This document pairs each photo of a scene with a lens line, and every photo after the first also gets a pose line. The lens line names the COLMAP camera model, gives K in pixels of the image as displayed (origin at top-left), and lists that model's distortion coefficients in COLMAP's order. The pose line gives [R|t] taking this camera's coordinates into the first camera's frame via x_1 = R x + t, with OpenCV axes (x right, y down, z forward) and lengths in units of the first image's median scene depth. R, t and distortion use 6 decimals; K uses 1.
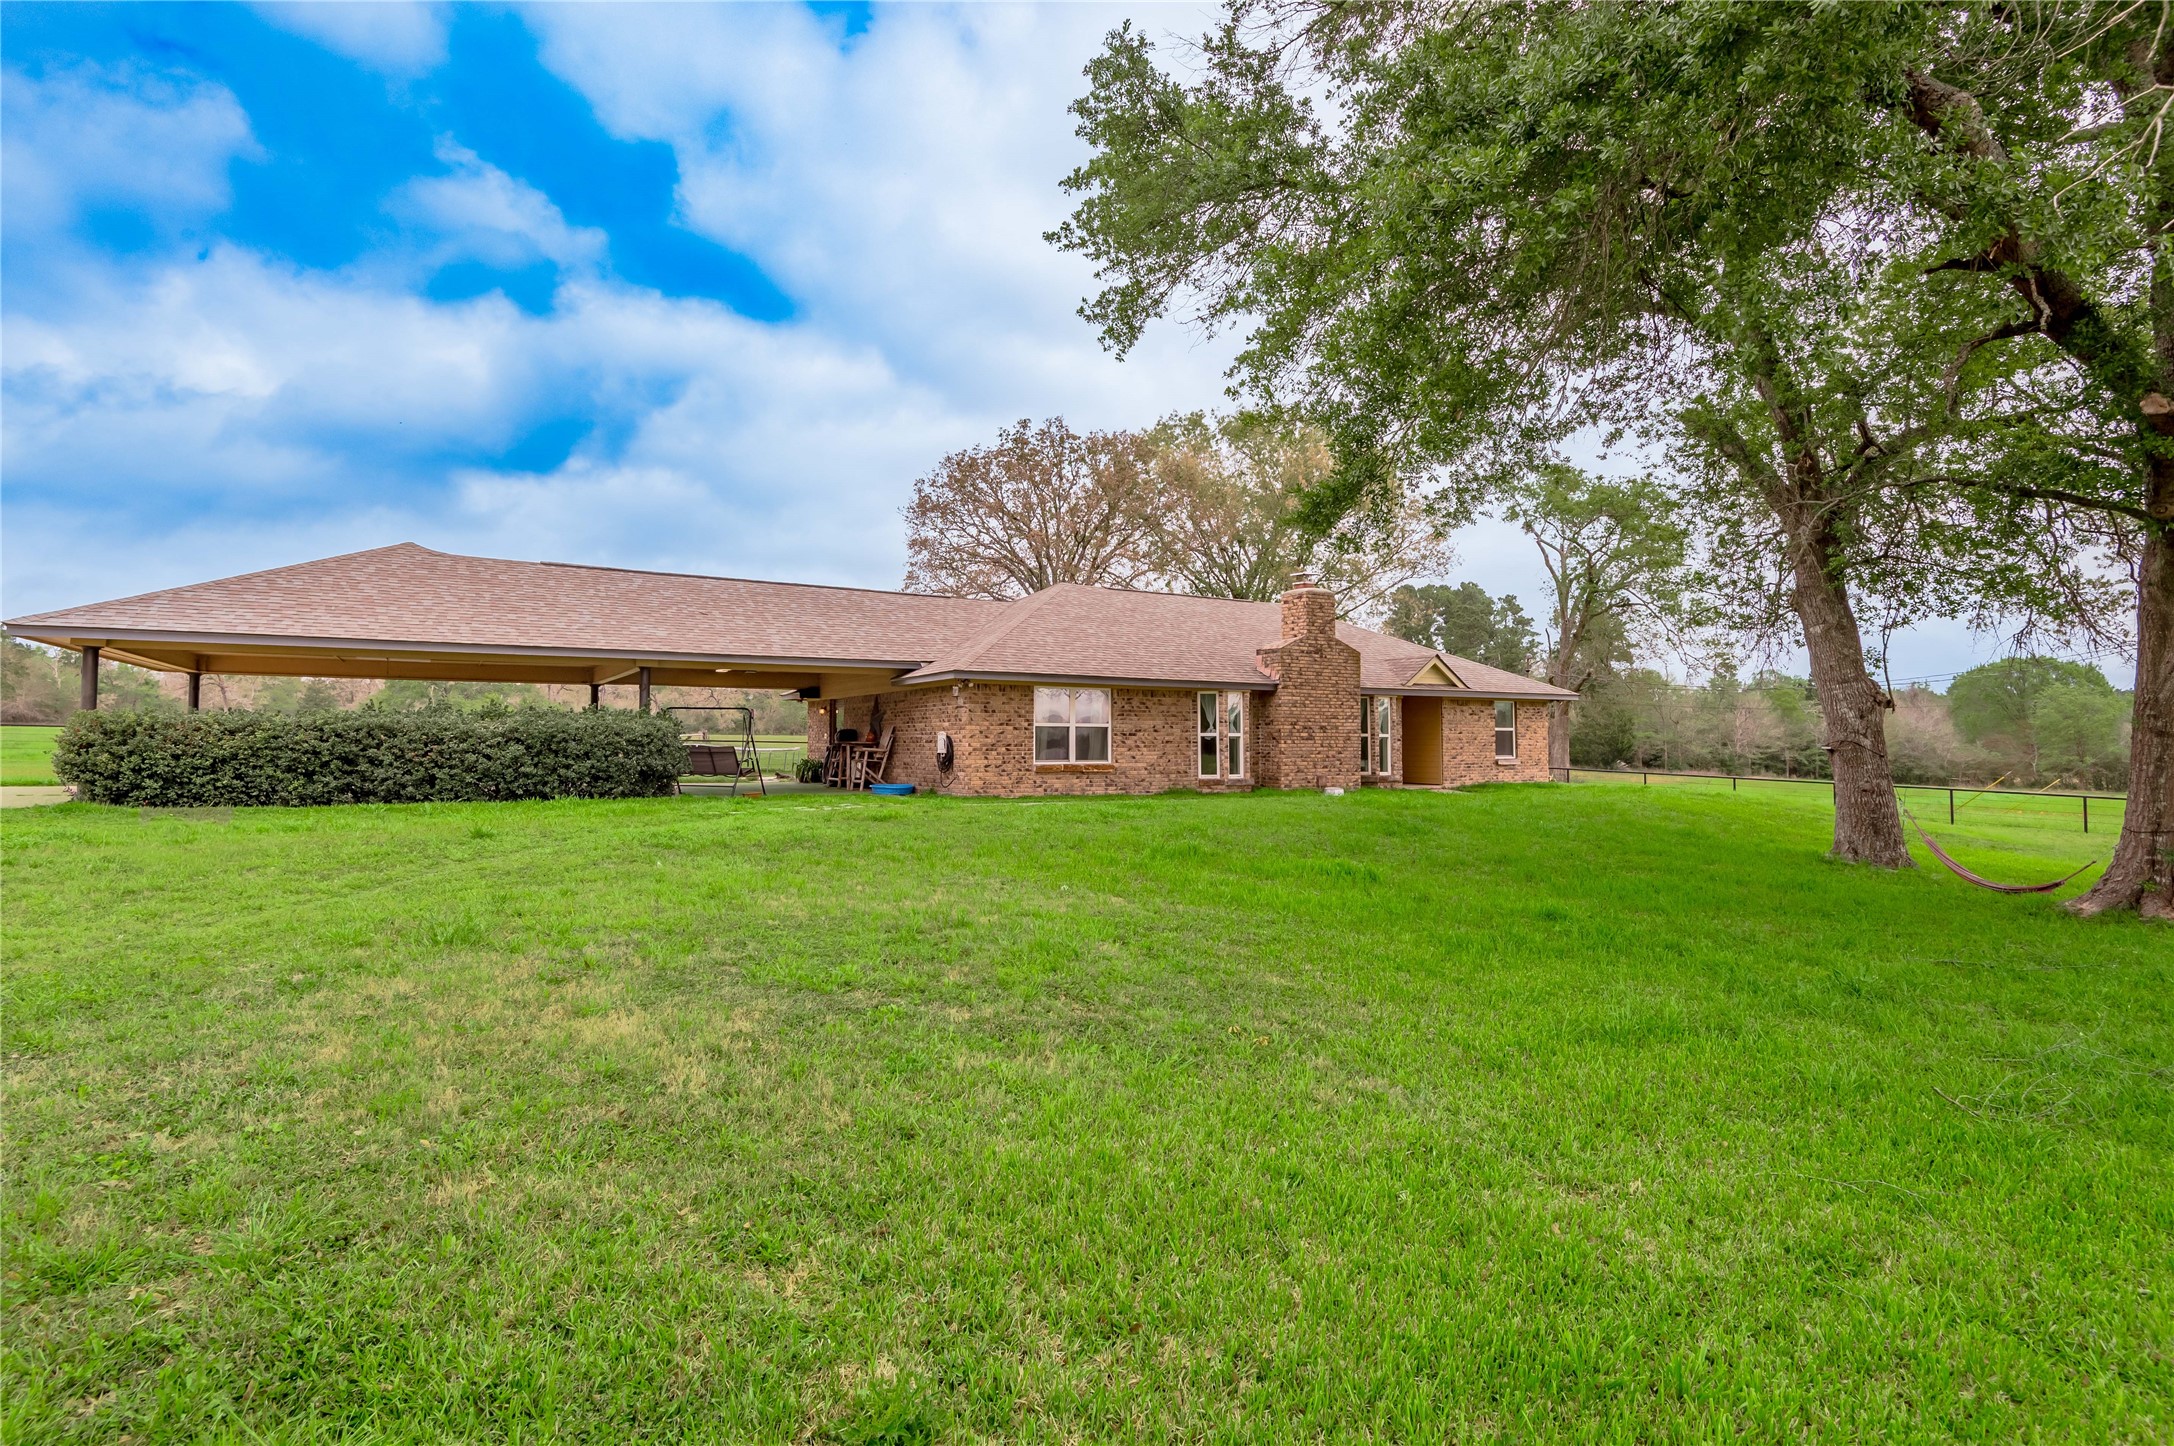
lens RADIAL K [[1008.3, 0, 1085.3], [0, 1008.3, 732.0], [0, 0, 1]] dist [0.020901, -0.001049]
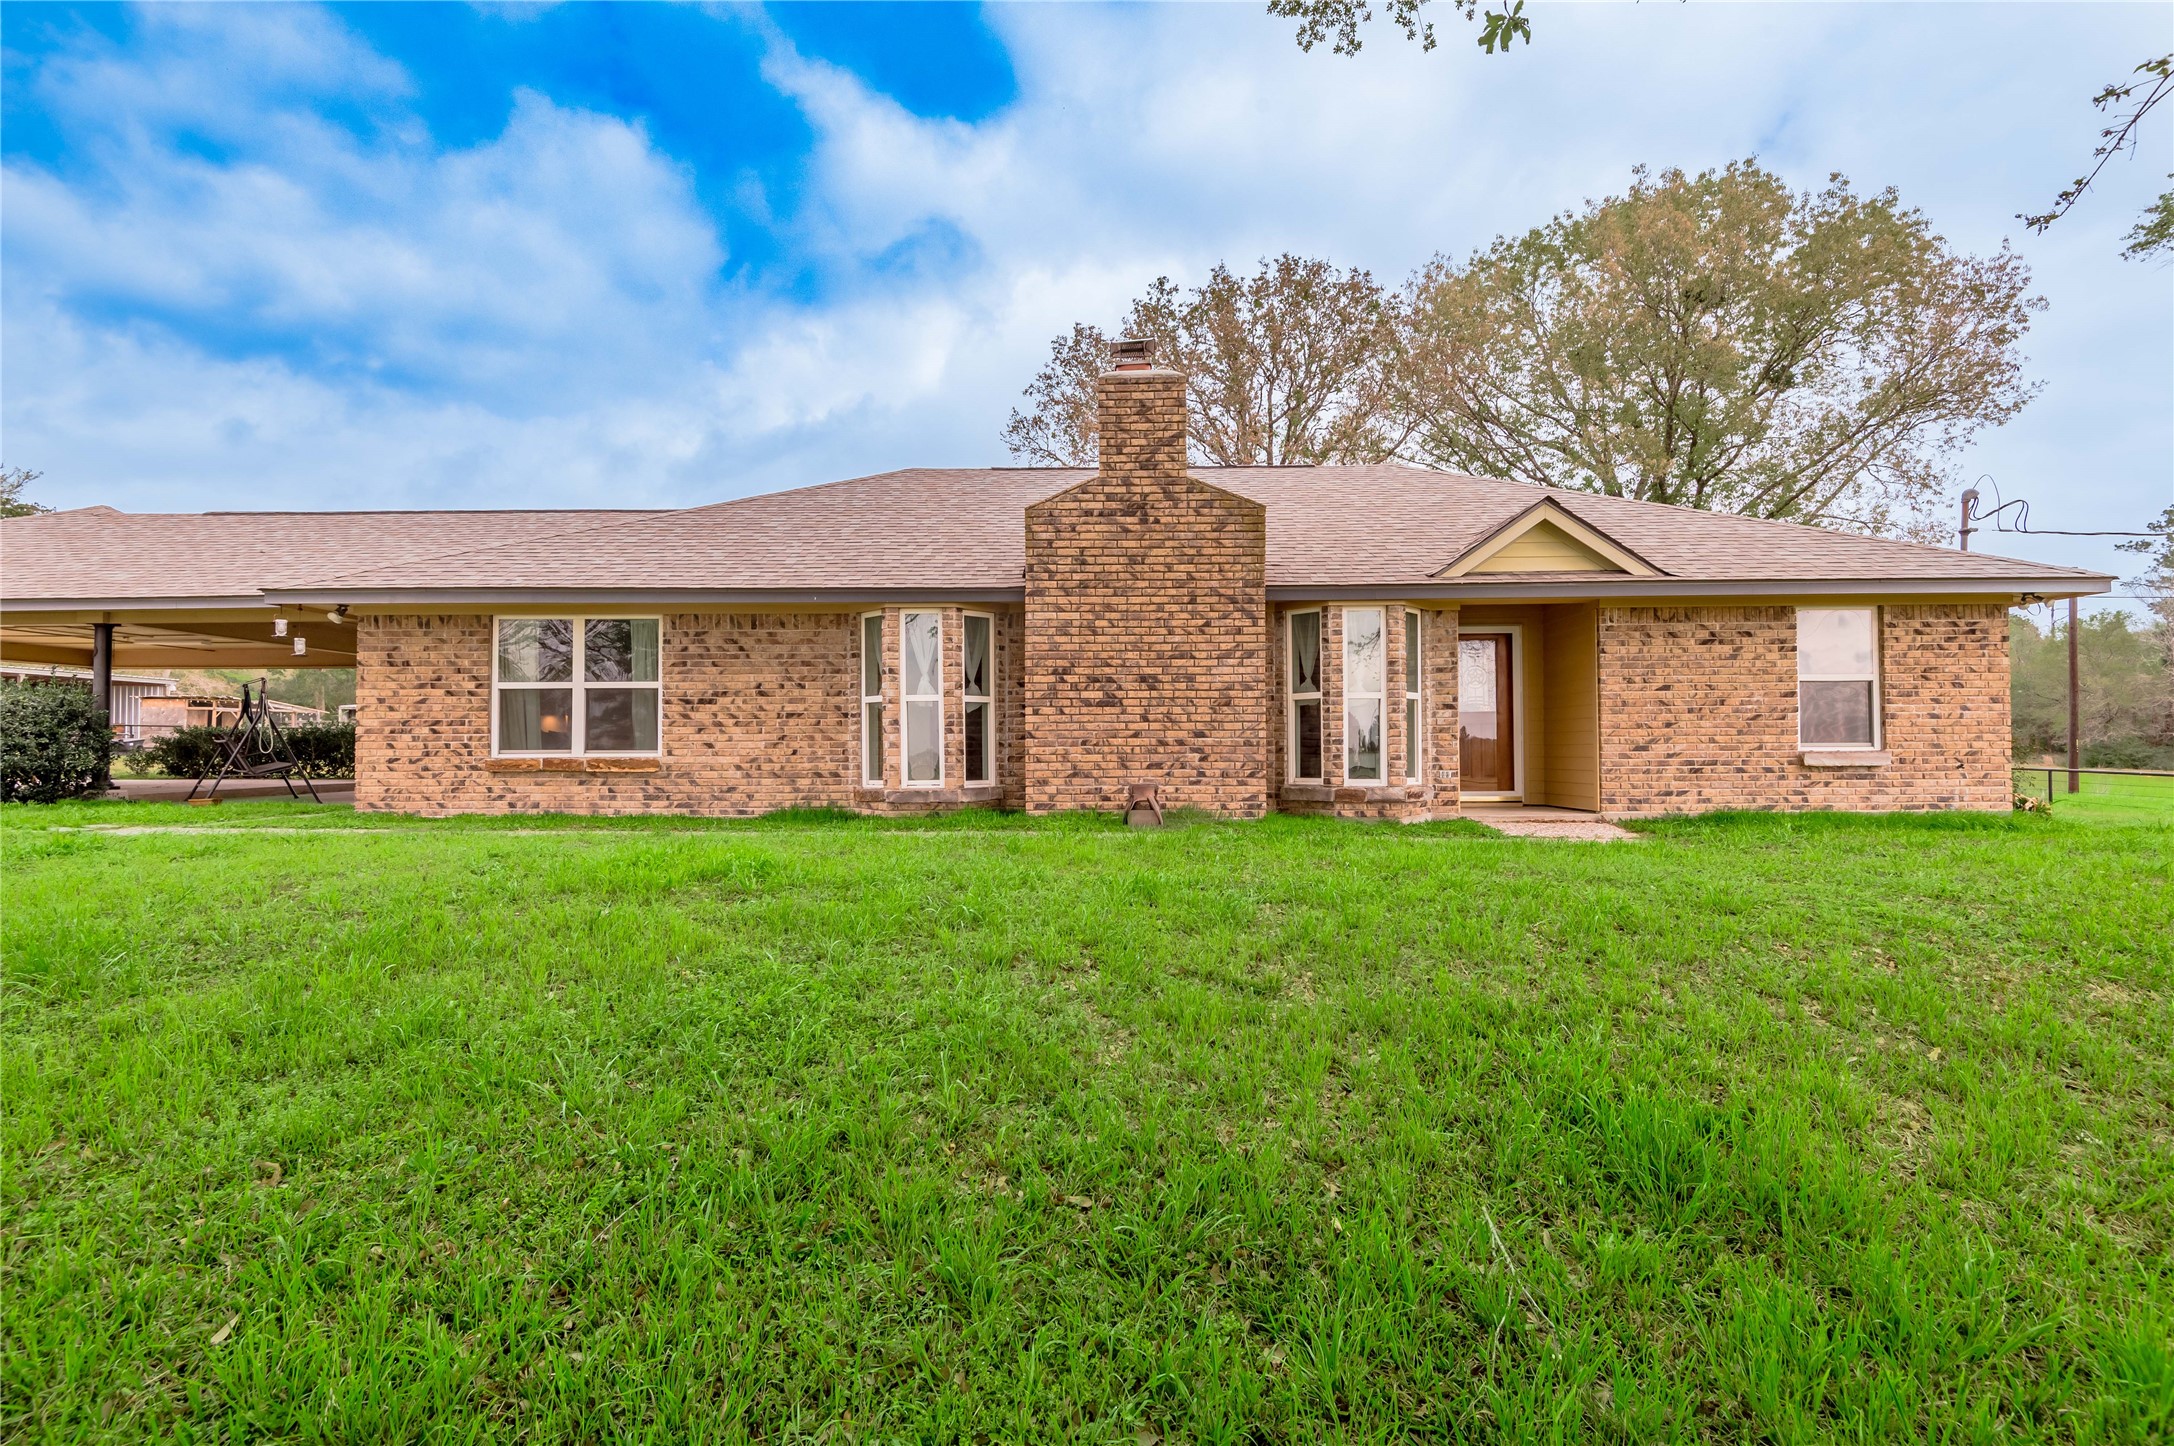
lens RADIAL K [[1008.3, 0, 1091.1], [0, 1008.3, 718.8], [0, 0, 1]] dist [0.020901, -0.001049]
pose [[0.845248, -0.017459, -0.534089, 0.476913], [0.011947, 0.999834, -0.013777, 0.020271], [0.534241, 0.005264, 0.845316, 0.643788]]
